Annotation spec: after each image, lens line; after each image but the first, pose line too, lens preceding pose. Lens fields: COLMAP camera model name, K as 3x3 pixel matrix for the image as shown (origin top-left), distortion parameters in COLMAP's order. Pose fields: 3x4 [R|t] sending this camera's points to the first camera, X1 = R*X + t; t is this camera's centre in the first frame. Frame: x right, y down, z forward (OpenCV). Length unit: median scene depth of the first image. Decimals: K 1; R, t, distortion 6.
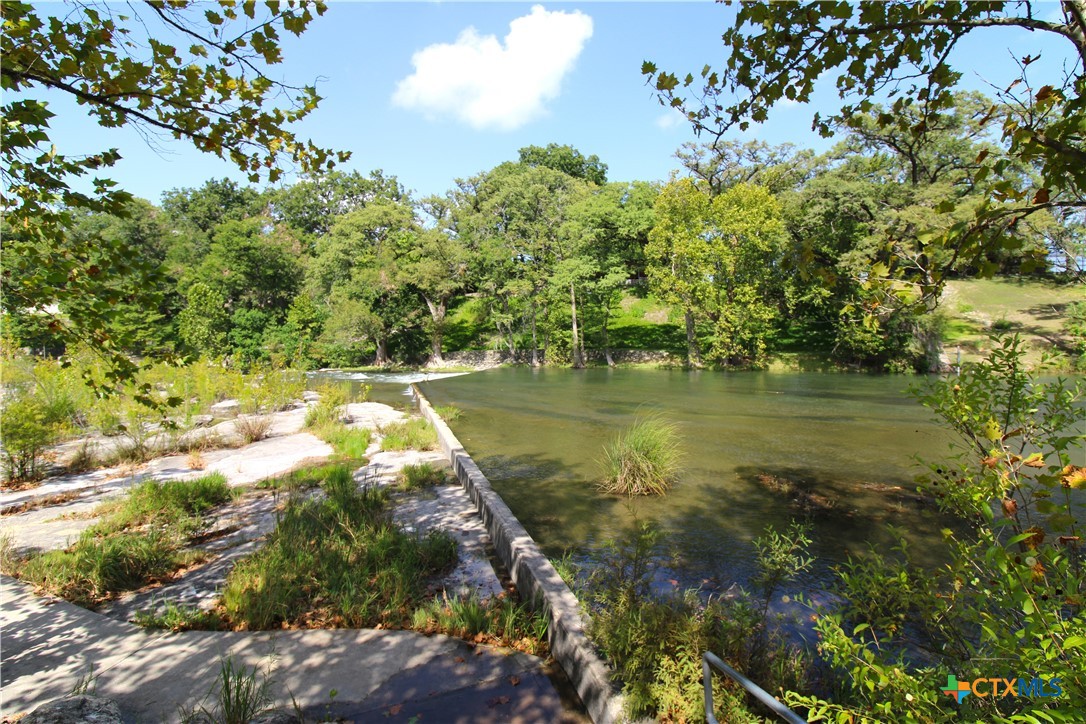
lens RADIAL K [[611.7, 0, 562.9], [0, 611.7, 359.3], [0, 0, 1]] dist [0.044176, -0.051010]
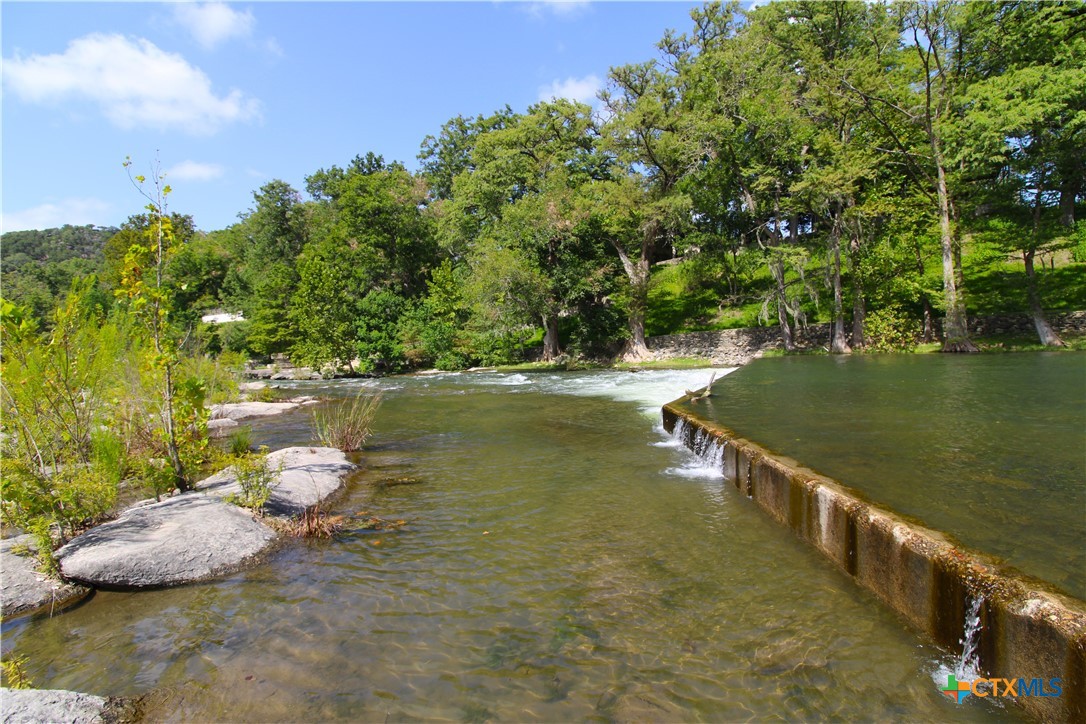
lens RADIAL K [[542.6, 0, 547.3], [0, 542.6, 361.4], [0, 0, 1]] dist [-0.000303, -0.028887]
pose [[0.958402, -0.028390, -0.284005, -0.137695], [0.030229, 0.999541, 0.002091, 0.009652], [0.283815, -0.010590, 0.958820, 0.451519]]
